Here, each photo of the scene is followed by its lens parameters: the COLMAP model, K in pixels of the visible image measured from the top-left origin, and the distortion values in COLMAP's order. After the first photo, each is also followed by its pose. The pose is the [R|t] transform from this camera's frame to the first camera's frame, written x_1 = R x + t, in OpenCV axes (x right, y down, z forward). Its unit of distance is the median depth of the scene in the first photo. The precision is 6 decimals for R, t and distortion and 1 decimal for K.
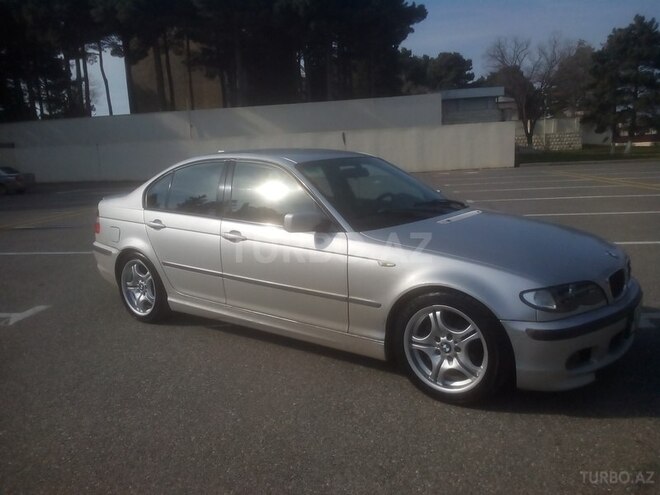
lens RADIAL K [[489.6, 0, 342.3], [0, 489.6, 247.2], [0, 0, 1]] dist [0.047526, -0.083665]
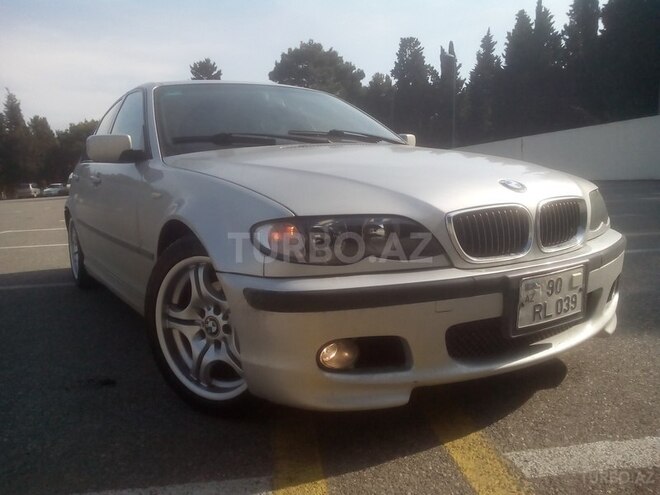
lens RADIAL K [[478.7, 0, 330.0], [0, 478.7, 247.5], [0, 0, 1]] dist [0.058930, 0.001261]
pose [[0.942147, 0.047409, -0.331830, 0.563271], [-0.059760, 0.997845, -0.027111, 0.113849], [0.329830, 0.045373, 0.942949, 0.441802]]
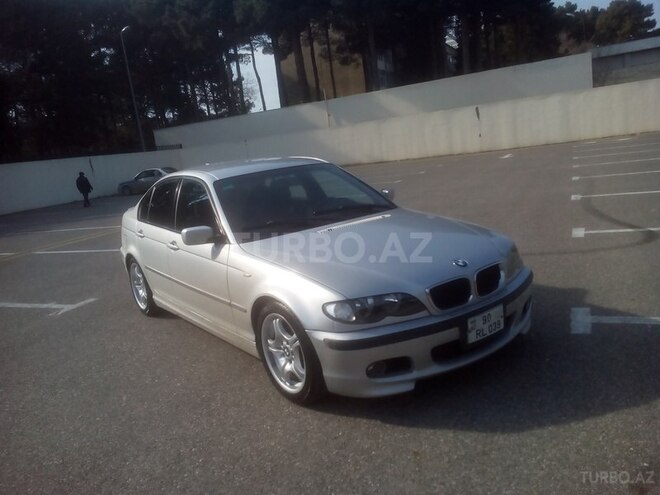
lens RADIAL K [[489.6, 0, 342.3], [0, 489.6, 247.2], [0, 0, 1]] dist [0.047526, -0.083665]
pose [[0.959895, -0.018953, -0.279717, 0.621180], [0.029471, 0.999006, 0.033443, -0.058917], [0.278805, -0.040346, 0.959500, -0.005944]]
